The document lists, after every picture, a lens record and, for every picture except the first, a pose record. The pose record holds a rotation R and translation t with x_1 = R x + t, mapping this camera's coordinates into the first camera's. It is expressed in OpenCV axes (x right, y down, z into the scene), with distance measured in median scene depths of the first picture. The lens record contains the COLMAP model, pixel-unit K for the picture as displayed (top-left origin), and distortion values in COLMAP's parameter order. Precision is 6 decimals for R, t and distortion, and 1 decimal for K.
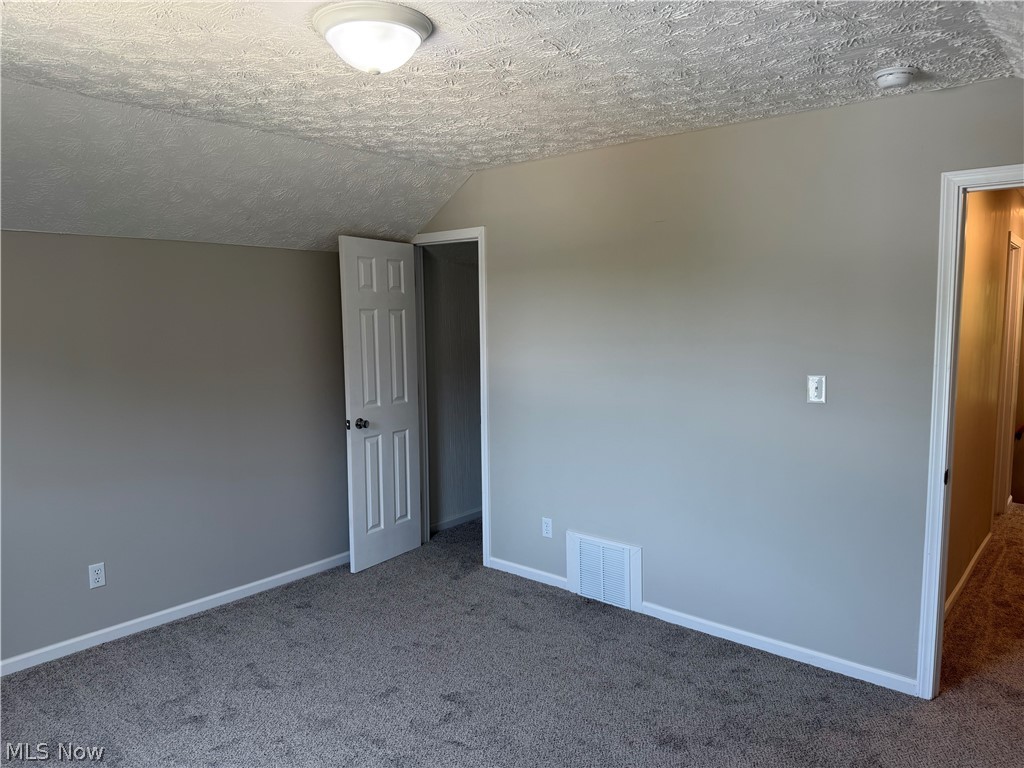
lens RADIAL K [[727.2, 0, 510.0], [0, 727.2, 391.5], [0, 0, 1]] dist [0.145162, -0.160817]
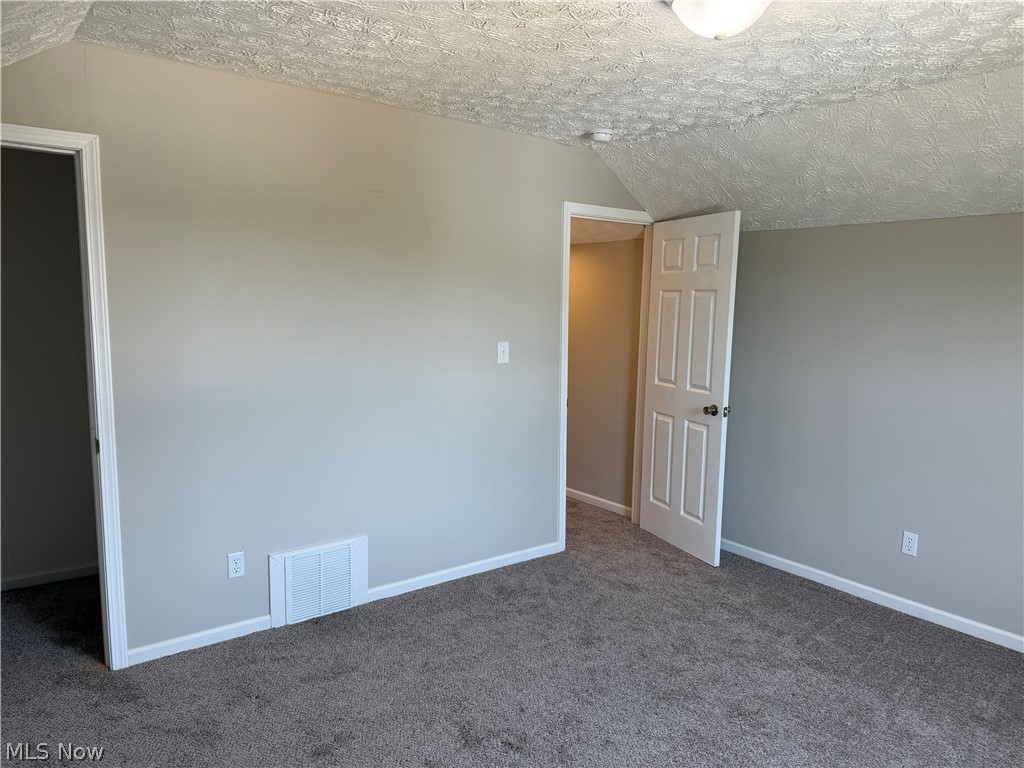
lens RADIAL K [[727.2, 0, 510.0], [0, 727.2, 391.5], [0, 0, 1]] dist [0.145162, -0.160817]
pose [[0.216988, -0.116773, 0.969165, -0.708438], [0.078898, 0.991669, 0.101819, -0.055486], [-0.972981, 0.054372, 0.224393, 0.623077]]
